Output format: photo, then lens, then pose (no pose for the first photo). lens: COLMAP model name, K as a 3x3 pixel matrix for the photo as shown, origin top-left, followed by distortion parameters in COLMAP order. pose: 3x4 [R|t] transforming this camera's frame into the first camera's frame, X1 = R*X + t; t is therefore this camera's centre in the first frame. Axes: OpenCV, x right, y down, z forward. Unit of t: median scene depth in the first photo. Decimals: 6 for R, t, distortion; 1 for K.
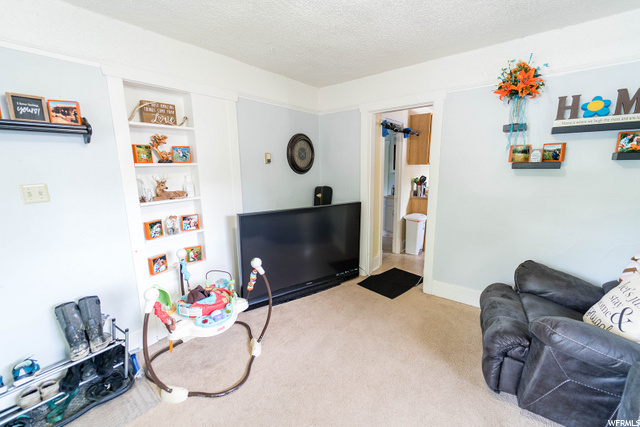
lens RADIAL K [[265.4, 0, 315.0], [0, 265.4, 210.6], [0, 0, 1]] dist [0.017541, -0.003980]
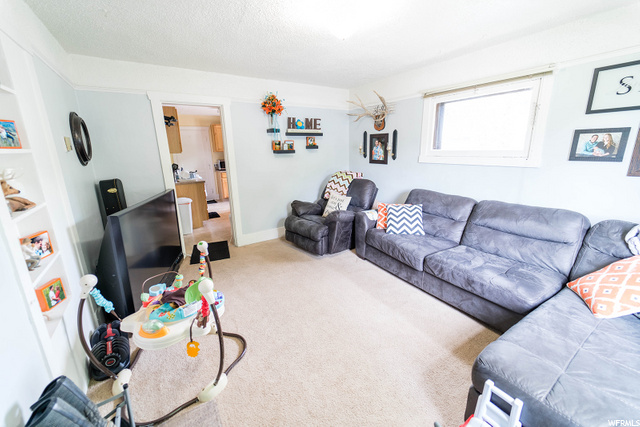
lens RADIAL K [[265.4, 0, 322.5], [0, 265.4, 210.8], [0, 0, 1]] dist [0.017541, -0.003980]
pose [[0.292964, -0.210998, 0.932551, -0.964571], [0.179947, 0.970084, 0.162959, -0.021018], [-0.939037, 0.120069, 0.322168, 0.192355]]
